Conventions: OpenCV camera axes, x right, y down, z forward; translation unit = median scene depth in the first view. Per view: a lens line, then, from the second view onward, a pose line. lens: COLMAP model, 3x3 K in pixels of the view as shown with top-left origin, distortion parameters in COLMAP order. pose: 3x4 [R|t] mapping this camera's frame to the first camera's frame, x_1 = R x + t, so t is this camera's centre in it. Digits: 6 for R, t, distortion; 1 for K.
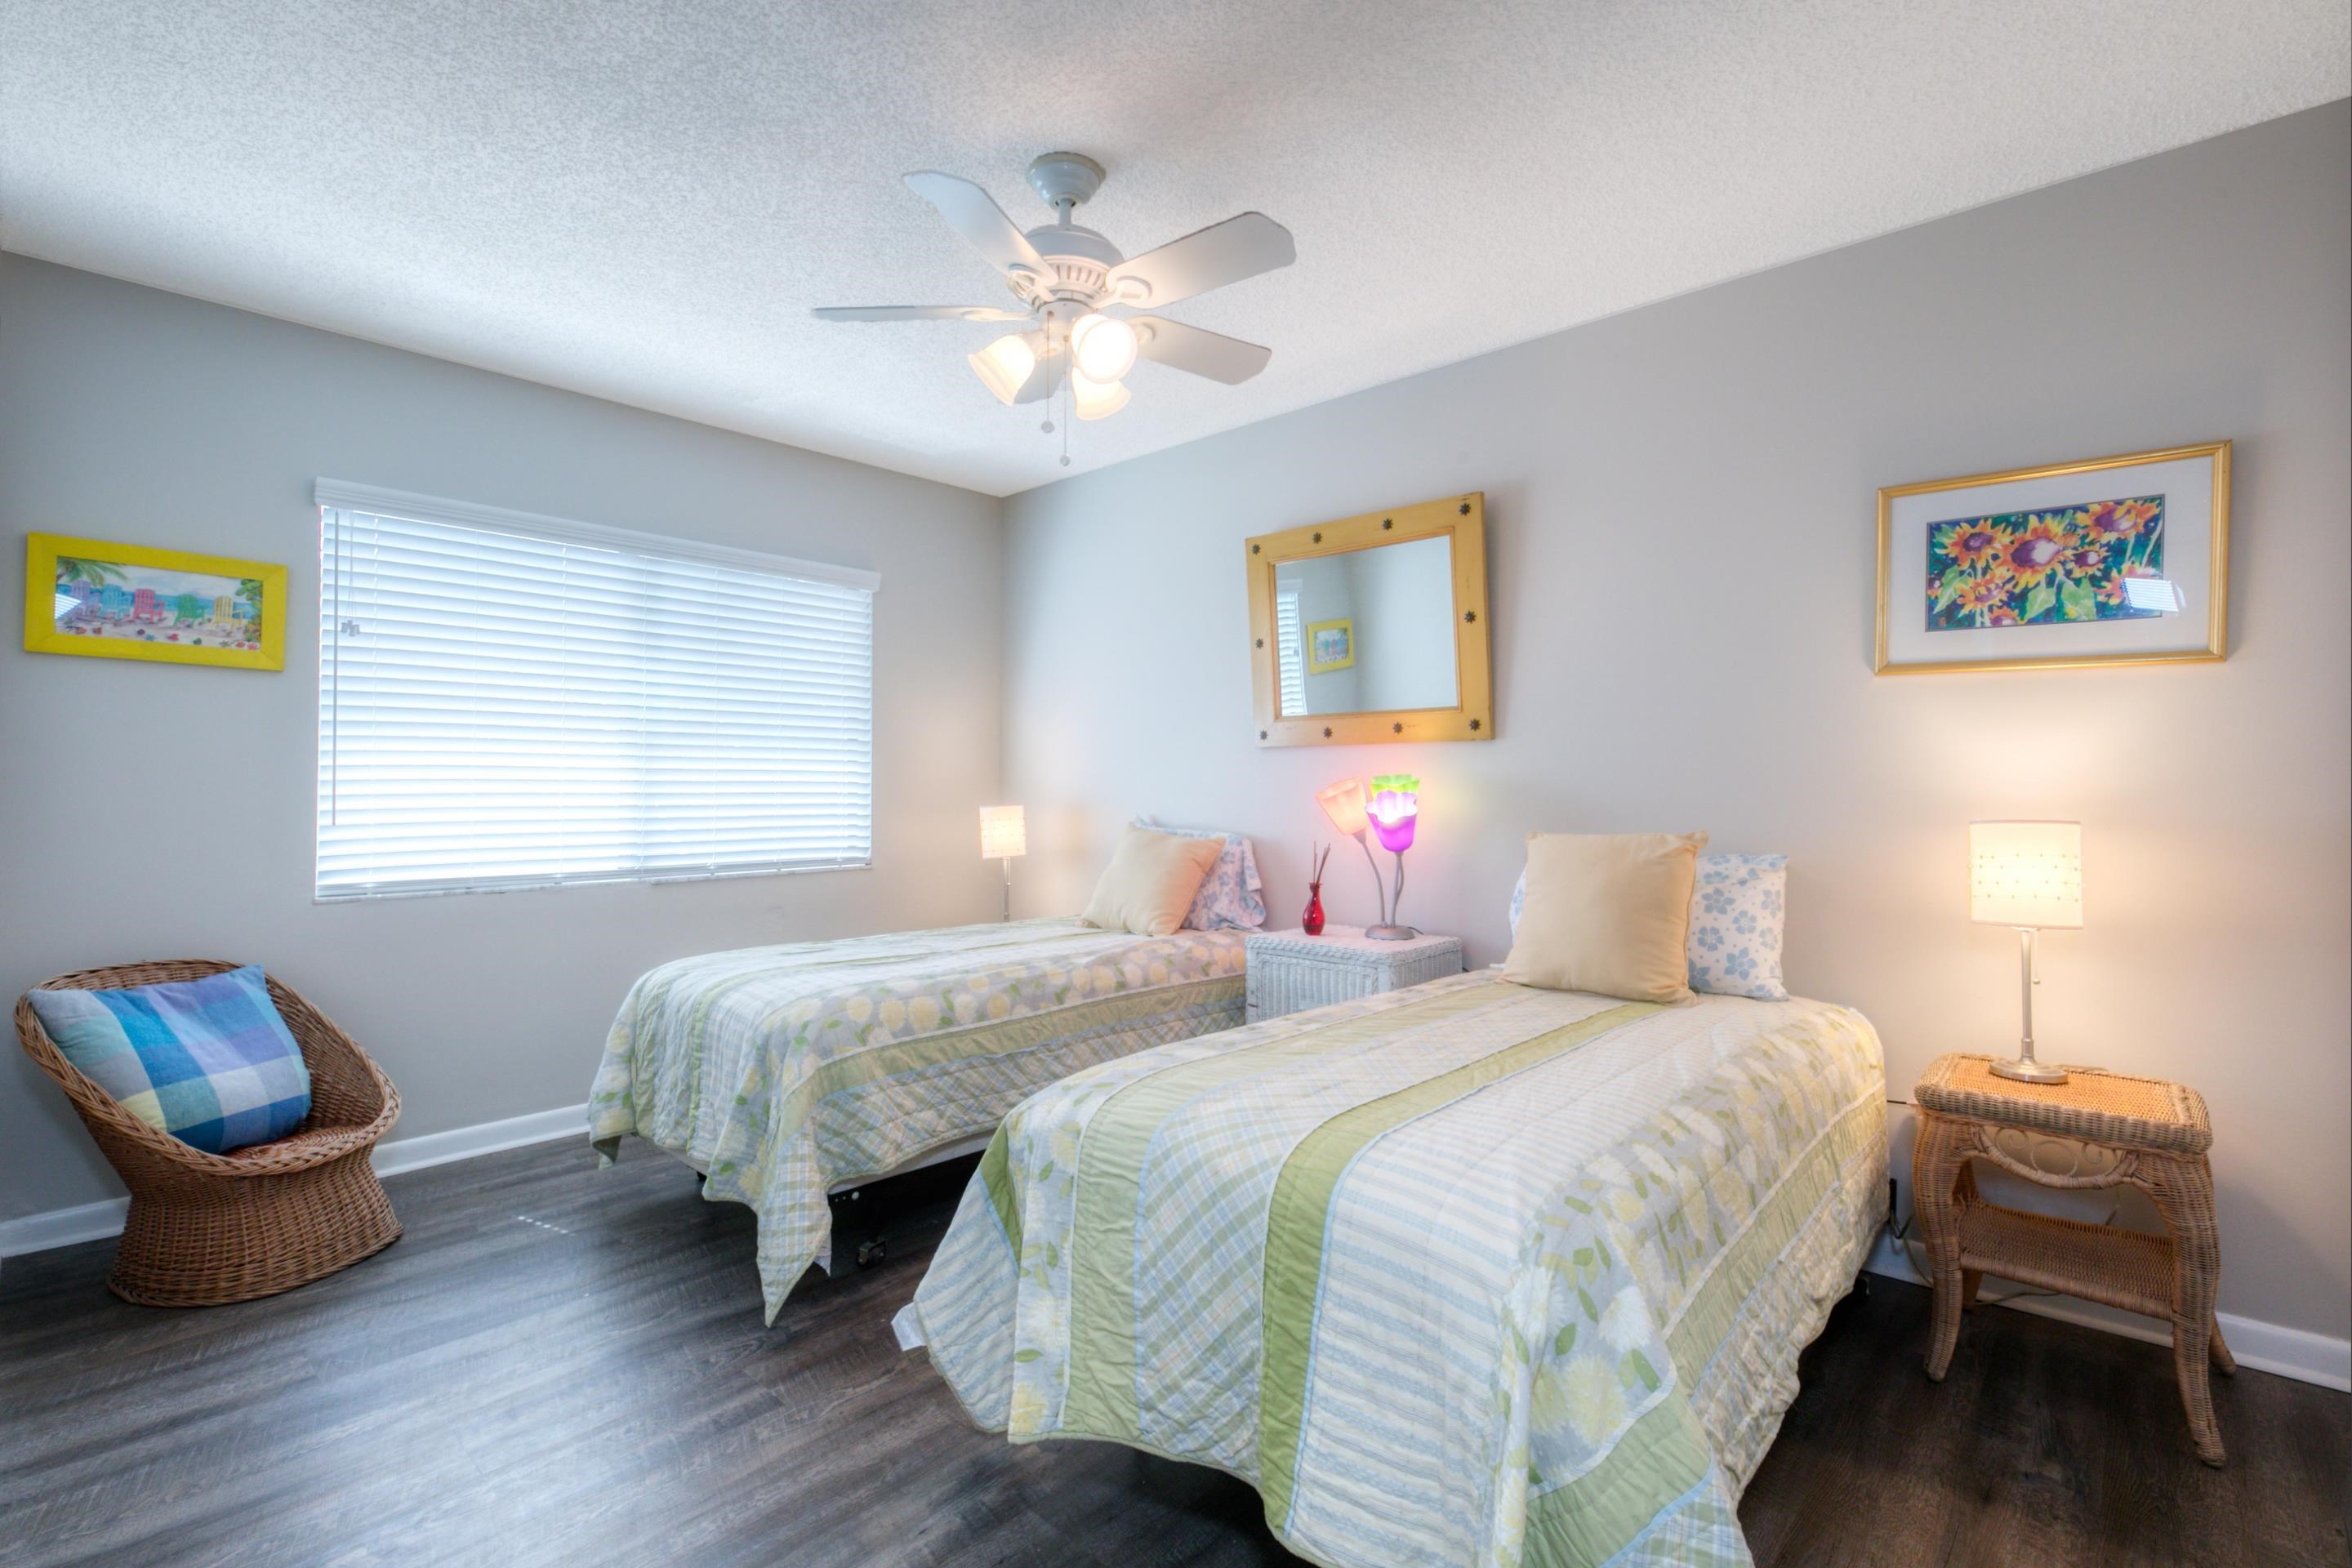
lens RADIAL K [[1076.0, 0, 1171.6], [0, 1076.0, 786.8], [0, 0, 1]] dist [-0.002288, -0.000662]
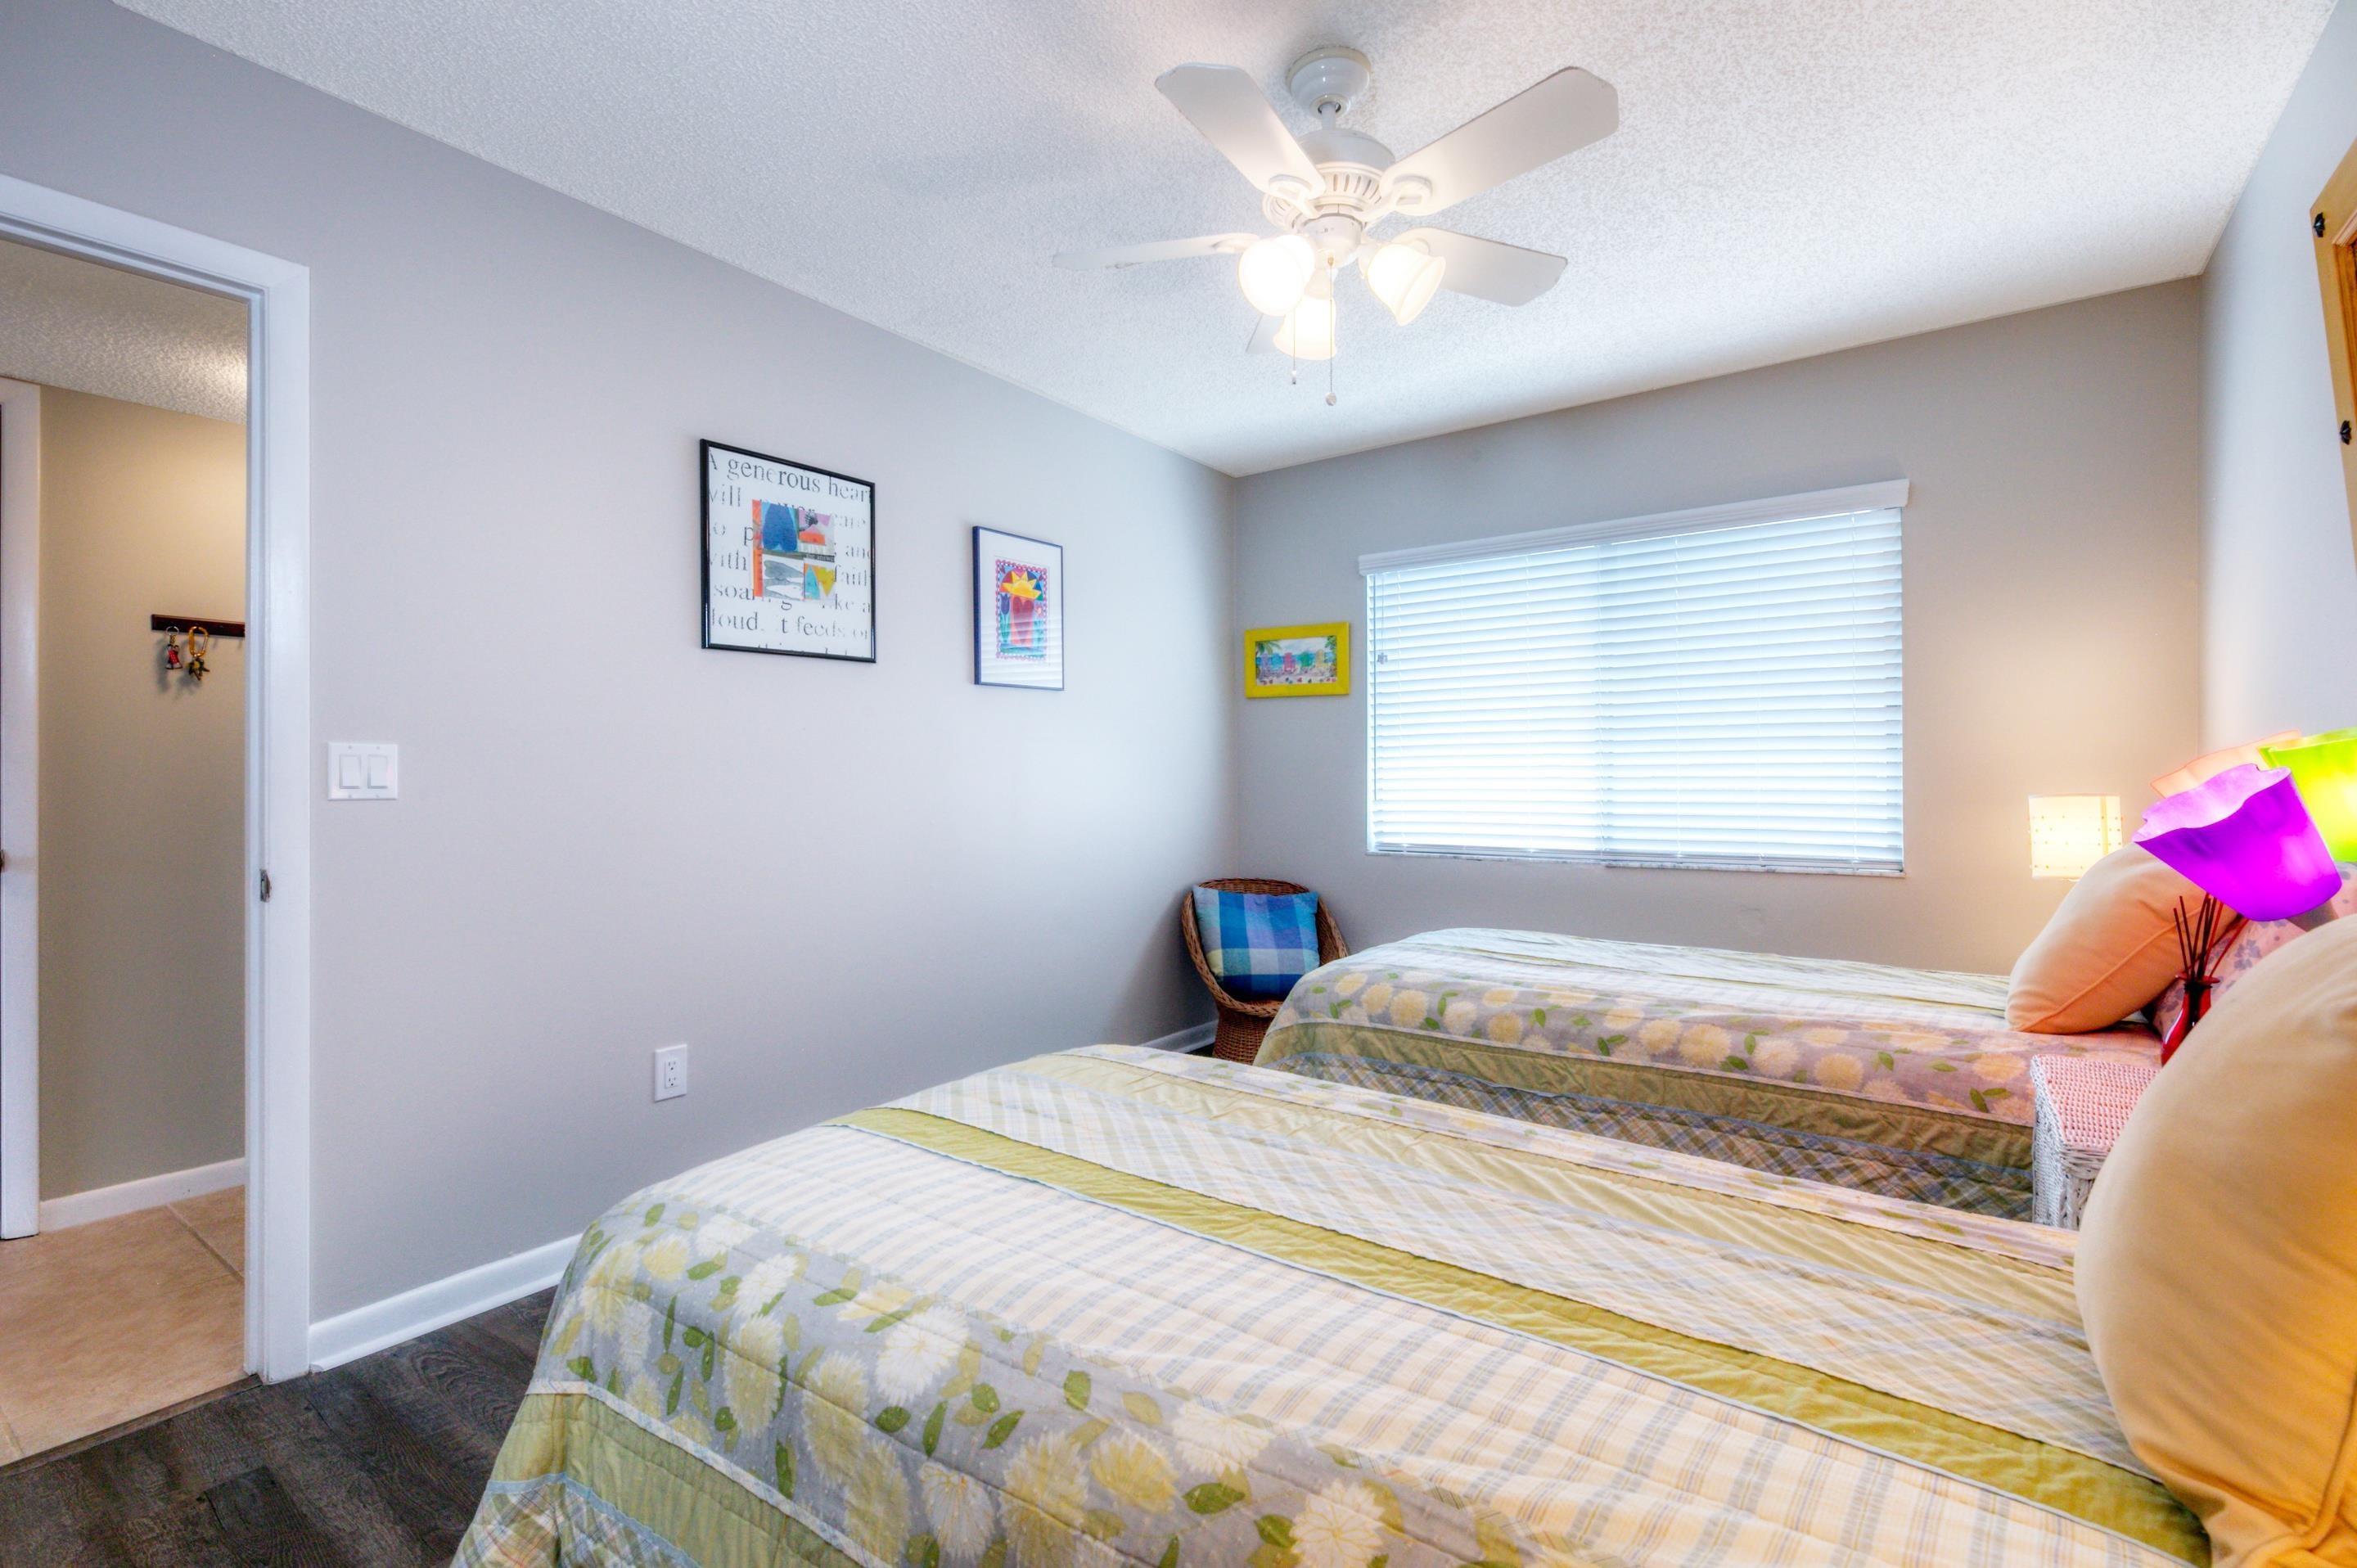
lens RADIAL K [[1078.3, 0, 1174.1], [0, 1078.3, 786.8], [0, 0, 1]] dist [-0.002288, -0.000662]
pose [[0.091099, 0.007710, -0.995812, 0.645373], [0.006585, 0.999944, 0.008344, 0.005445], [0.995820, -0.007318, 0.091044, 0.653104]]
